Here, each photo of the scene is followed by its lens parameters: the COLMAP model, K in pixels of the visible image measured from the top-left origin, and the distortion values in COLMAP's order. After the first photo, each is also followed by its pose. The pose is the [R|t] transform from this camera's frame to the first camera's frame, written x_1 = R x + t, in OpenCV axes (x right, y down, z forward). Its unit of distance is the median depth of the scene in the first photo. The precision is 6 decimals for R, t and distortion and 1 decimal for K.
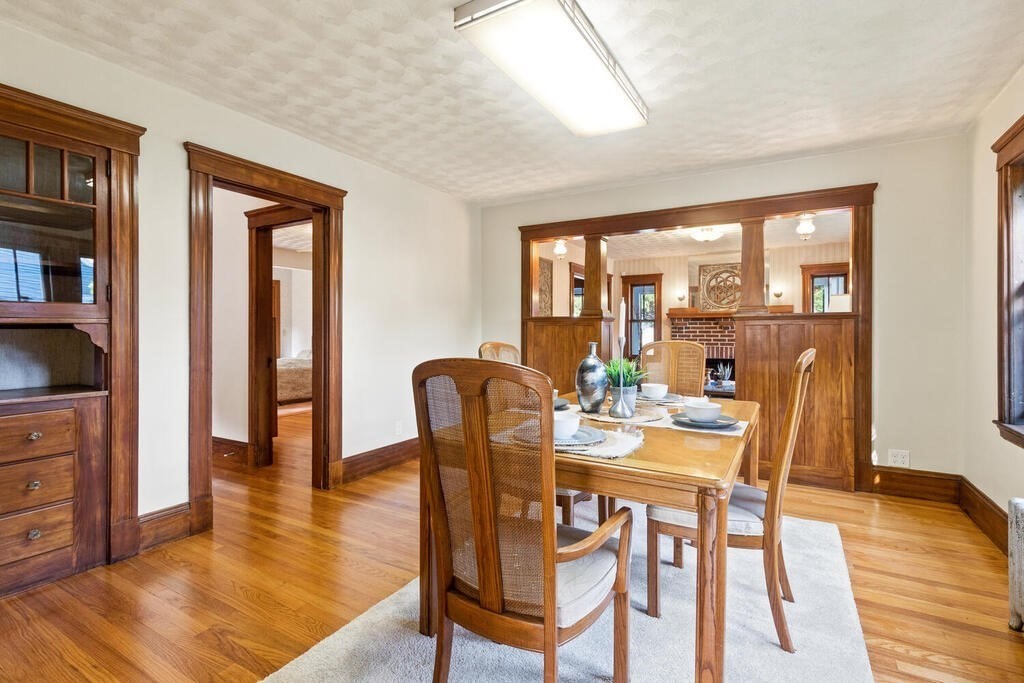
lens RADIAL K [[484.1, 0, 511.5], [0, 484.1, 336.3], [0, 0, 1]] dist [-0.000550, -0.000202]
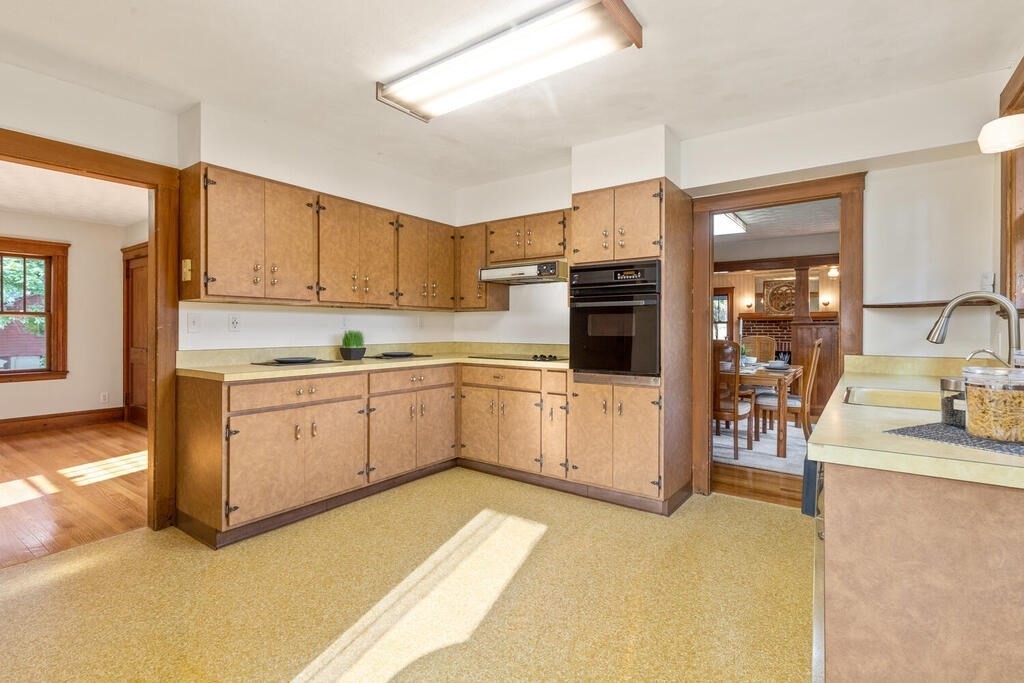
lens RADIAL K [[484.1, 0, 511.5], [0, 484.1, 336.3], [0, 0, 1]] dist [-0.000550, -0.000202]
pose [[0.995625, 0.000333, -0.093439, -0.193019], [-0.000131, 0.999998, 0.002175, 0.002320], [0.093440, -0.002154, 0.995623, -0.421522]]
